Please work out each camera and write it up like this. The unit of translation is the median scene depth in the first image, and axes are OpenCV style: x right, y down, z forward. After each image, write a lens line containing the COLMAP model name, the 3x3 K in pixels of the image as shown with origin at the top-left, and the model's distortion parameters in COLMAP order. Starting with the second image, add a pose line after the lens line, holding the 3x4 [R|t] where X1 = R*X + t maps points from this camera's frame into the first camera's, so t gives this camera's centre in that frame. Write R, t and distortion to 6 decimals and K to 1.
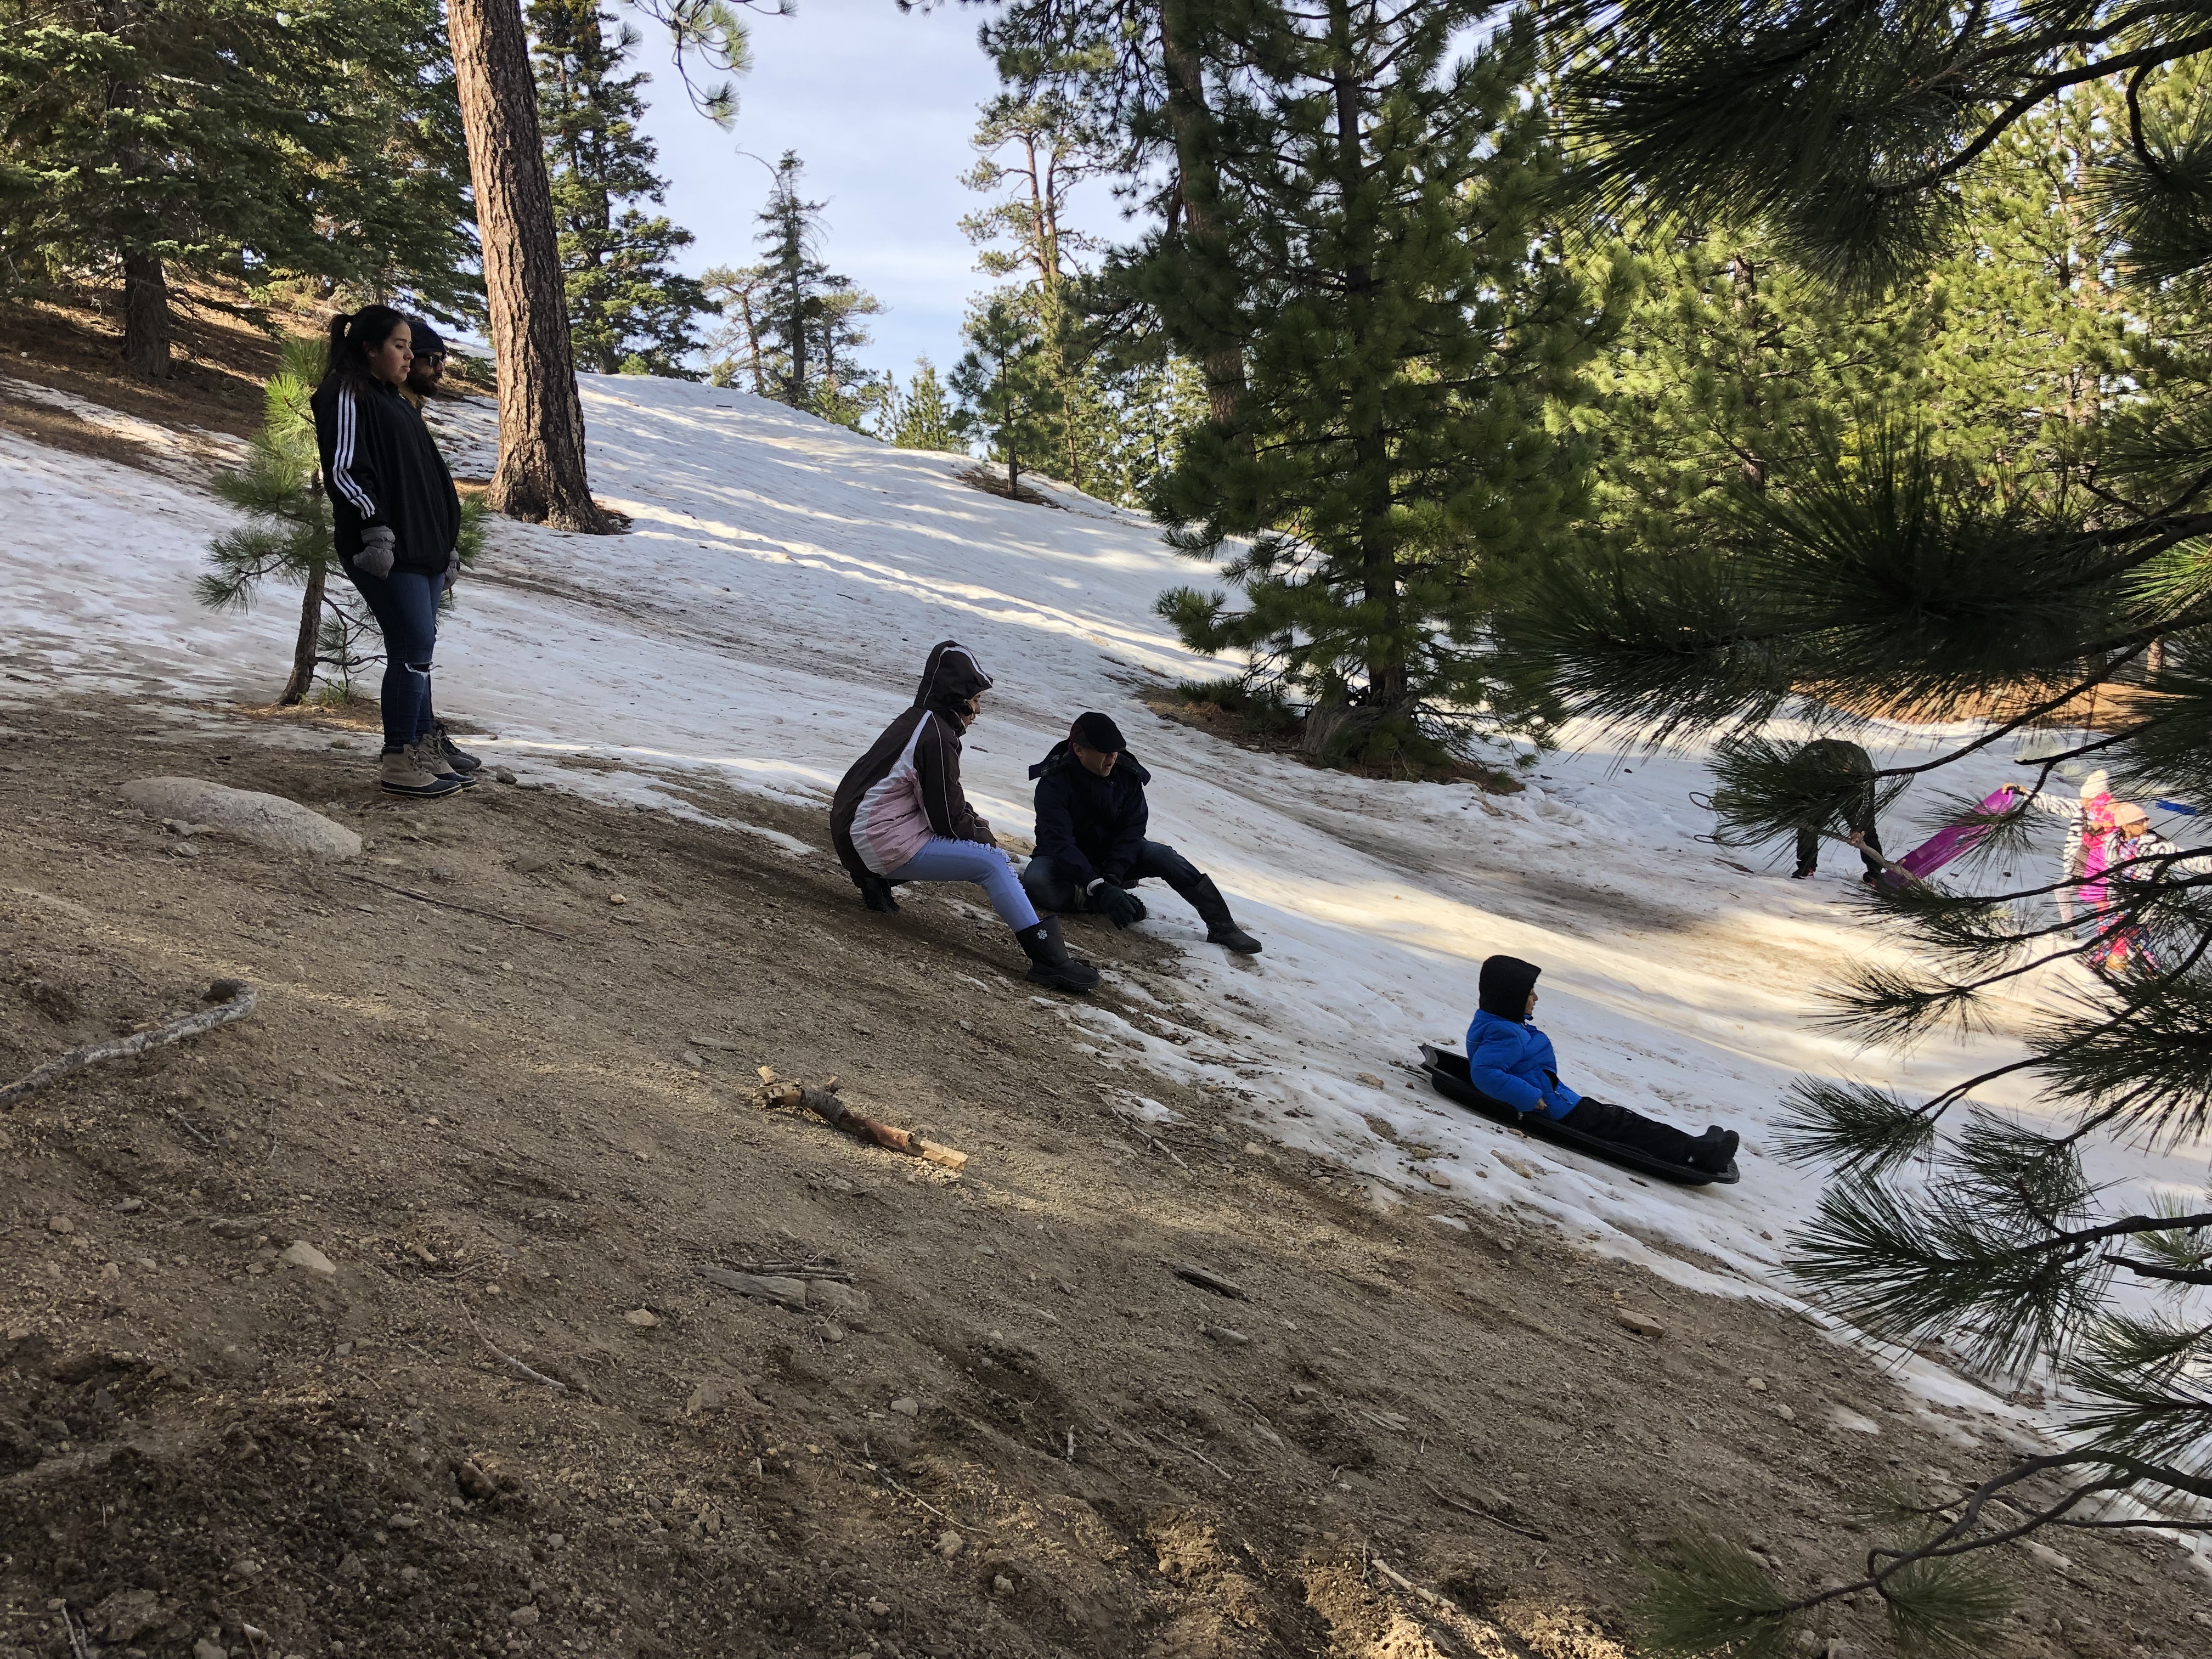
lens RADIAL K [[1803.6, 0, 1106.0], [0, 1803.6, 829.5], [0, 0, 1]] dist [0.027510, -0.020487]
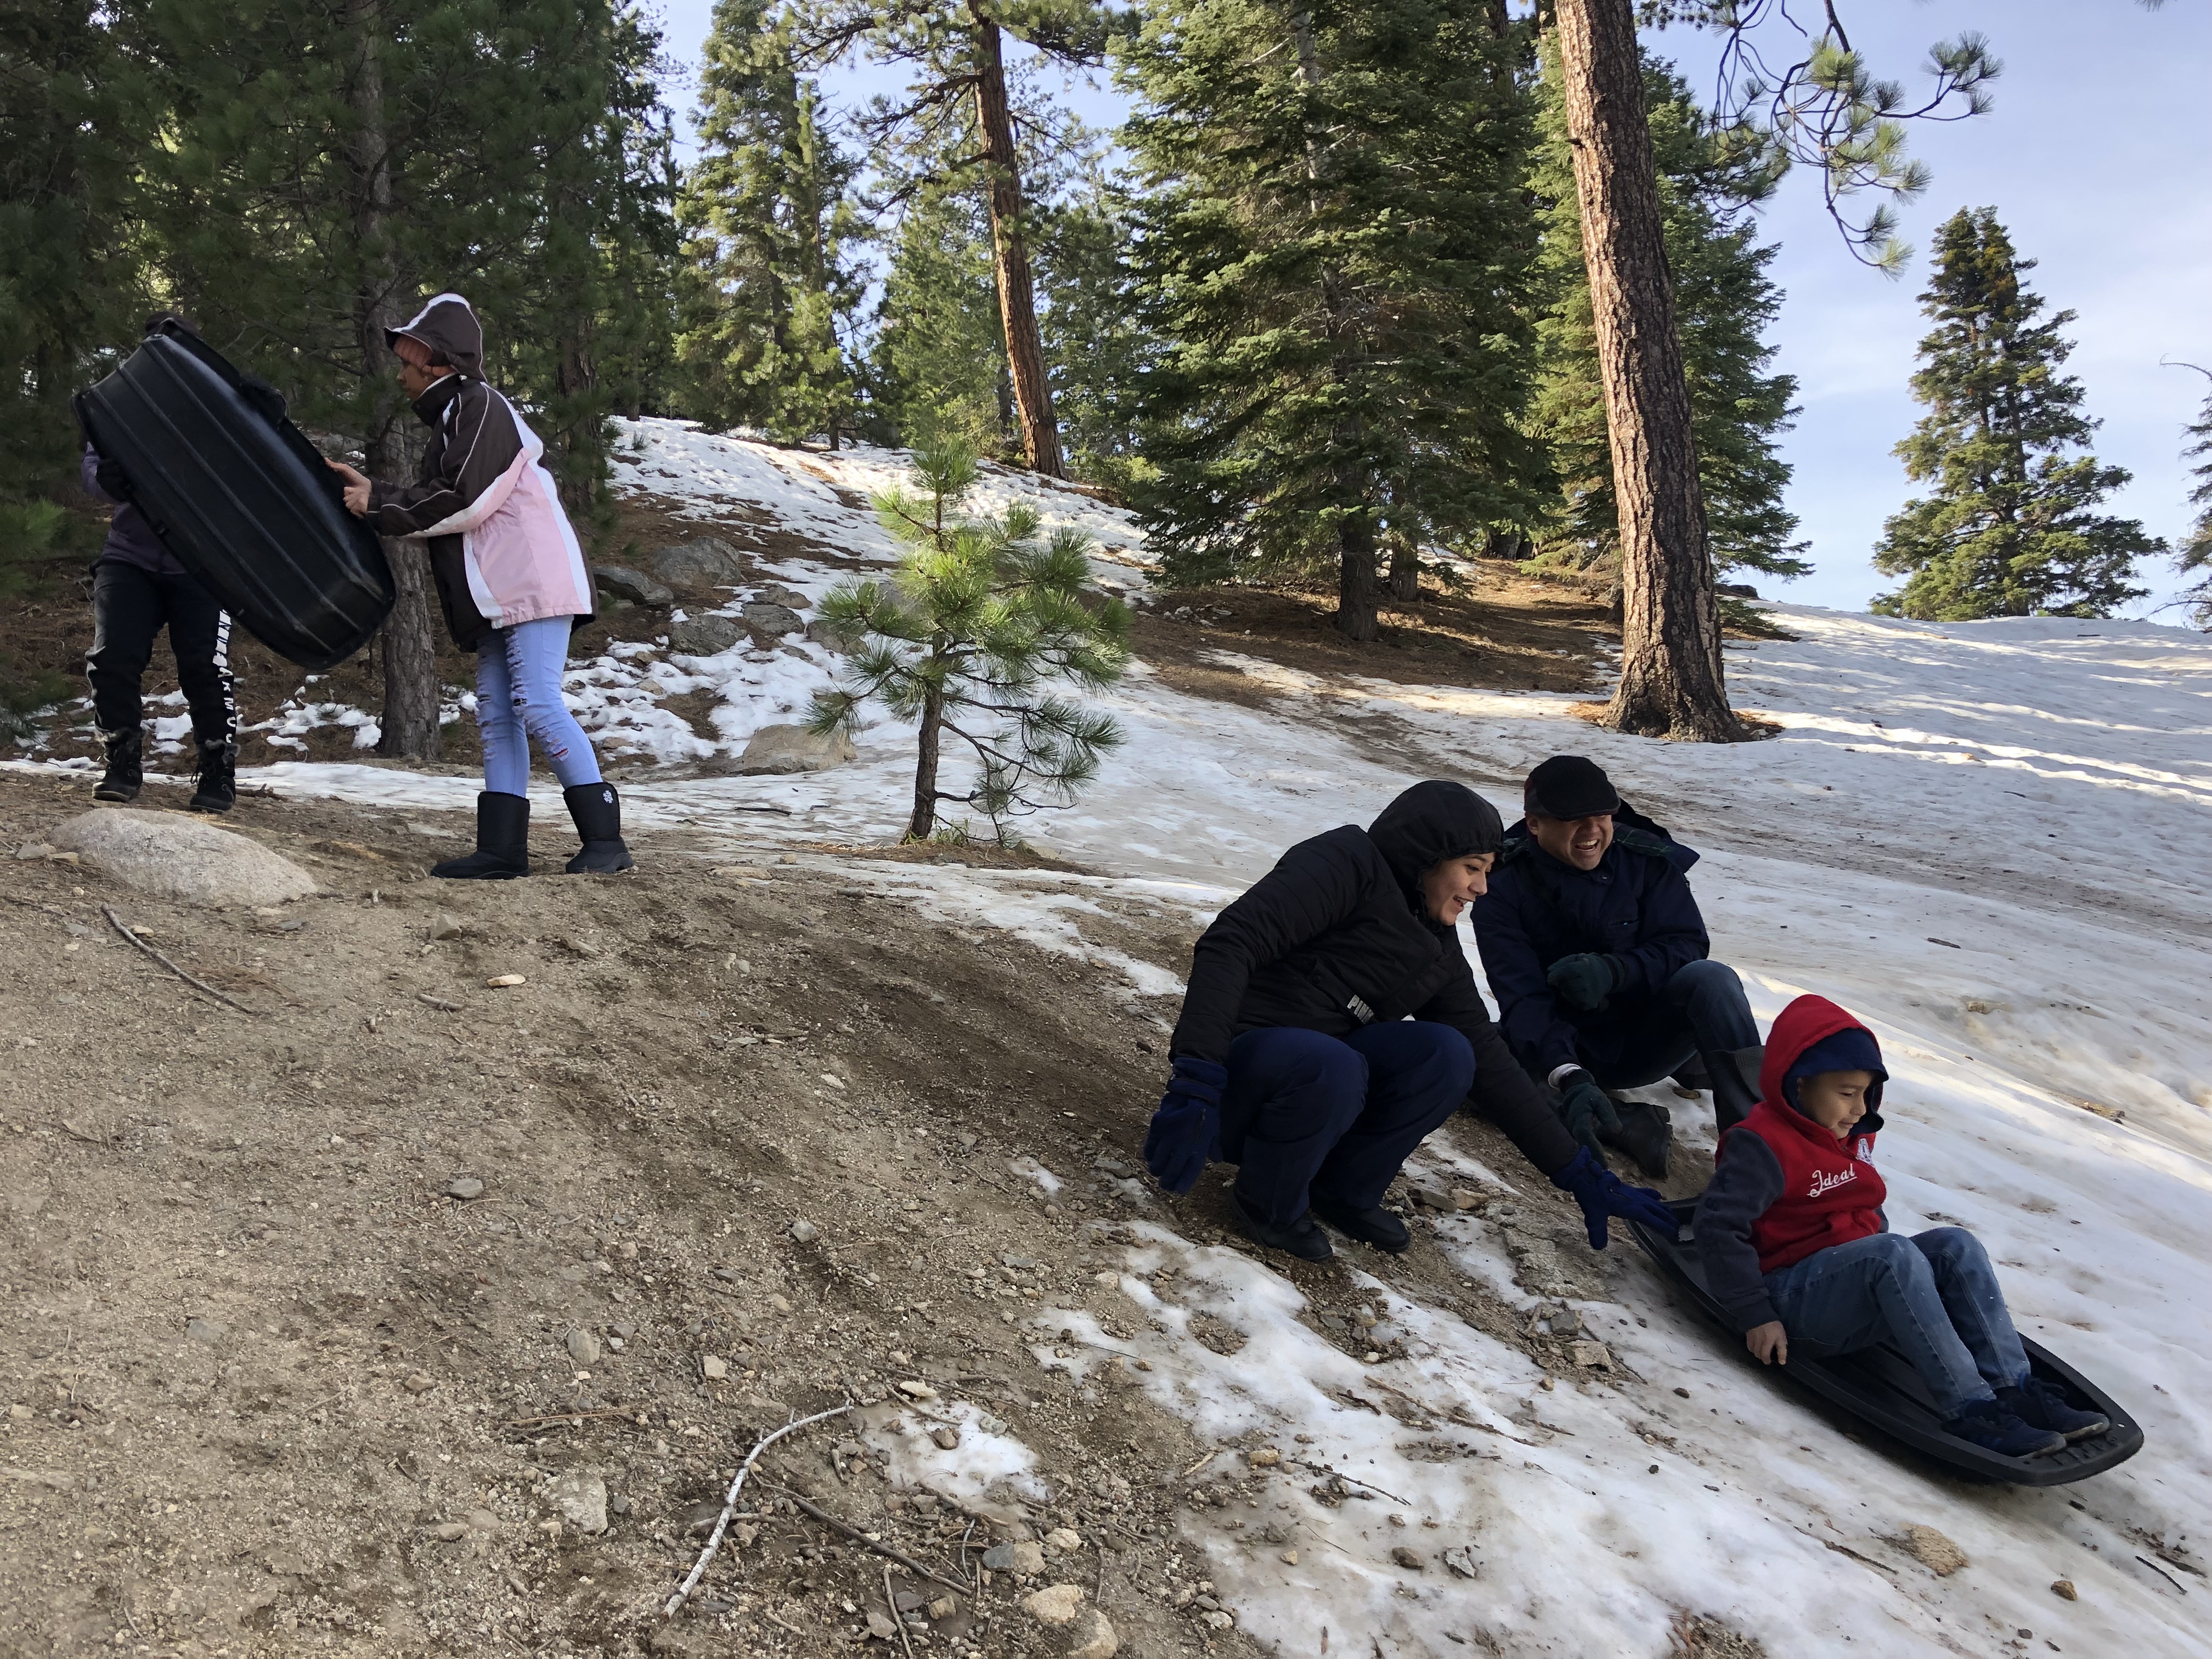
lens RADIAL K [[1804.5, 0, 1141.7], [0, 1804.5, 839.8], [0, 0, 1]] dist [0.031453, -0.013707]
pose [[0.714862, -0.046561, -0.697714, 0.047076], [-0.072139, 0.987546, -0.139815, 0.008131], [0.695535, 0.150281, 0.702600, 0.088479]]
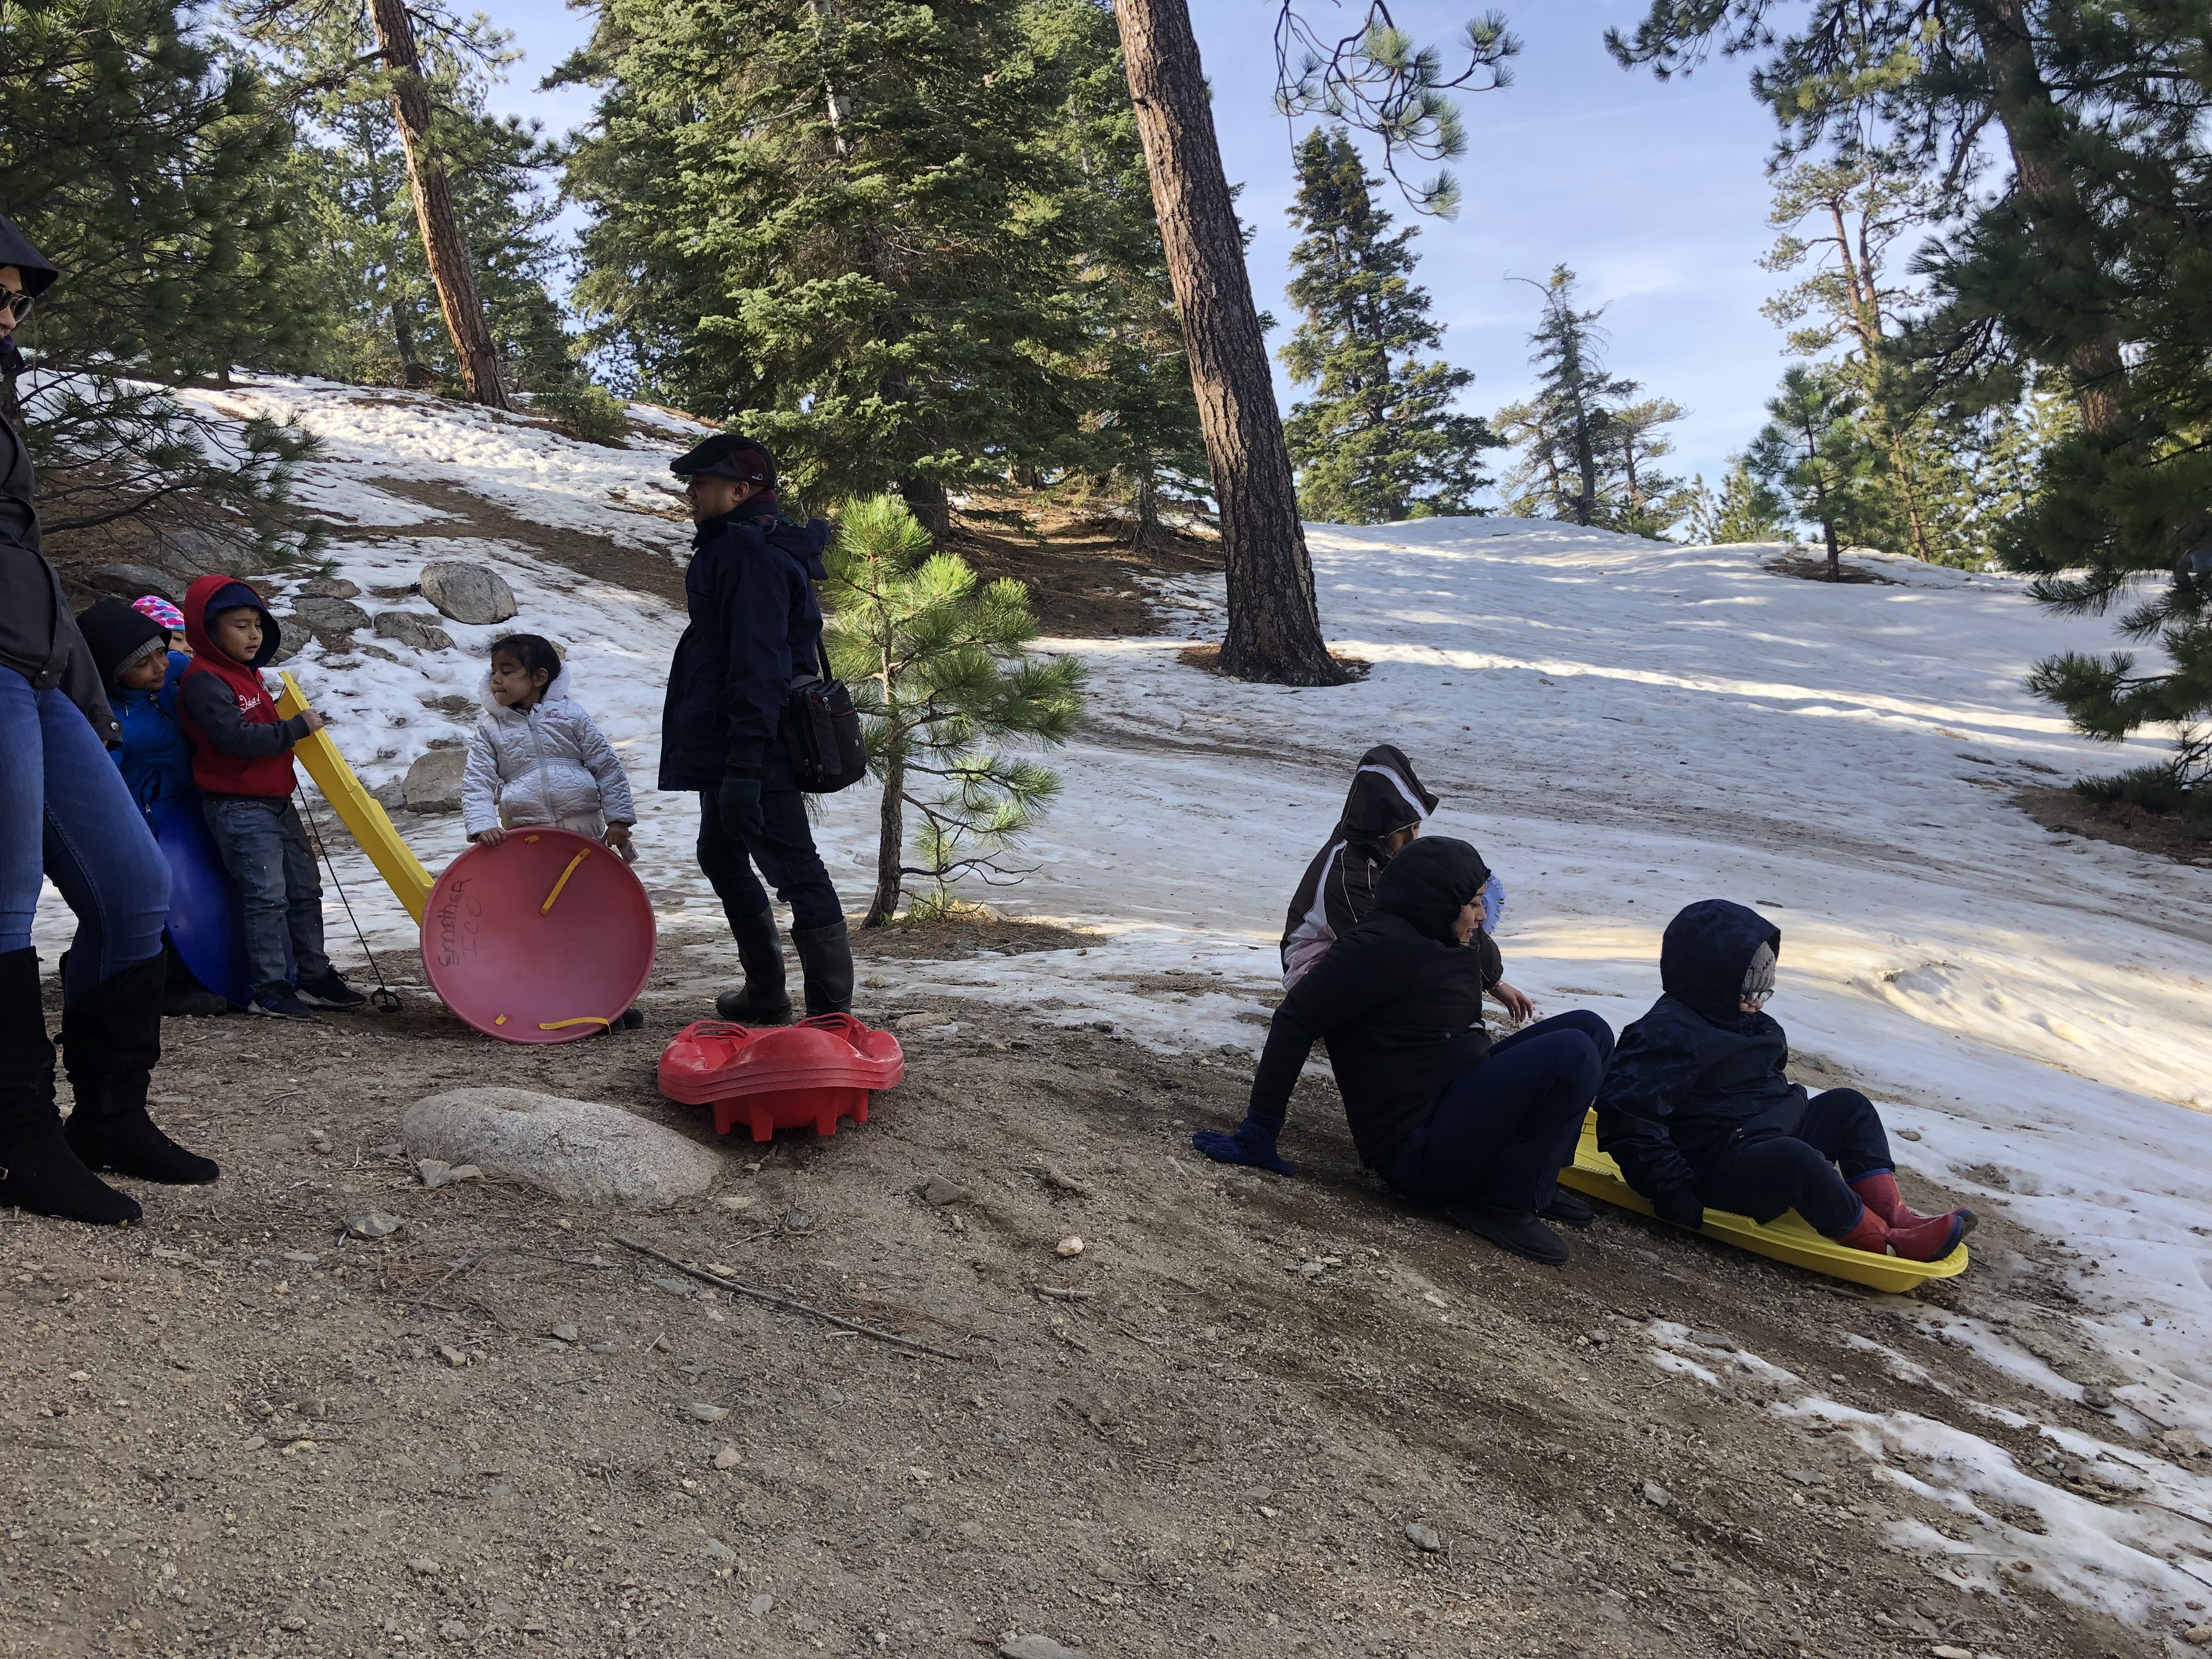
lens RADIAL K [[1803.6, 0, 1106.0], [0, 1803.6, 829.5], [0, 0, 1]] dist [0.027510, -0.020487]
pose [[0.893877, -0.090933, -0.438994, 0.003939], [0.057364, 0.994363, -0.089168, -0.006469], [0.444628, 0.054523, 0.894055, 0.056242]]
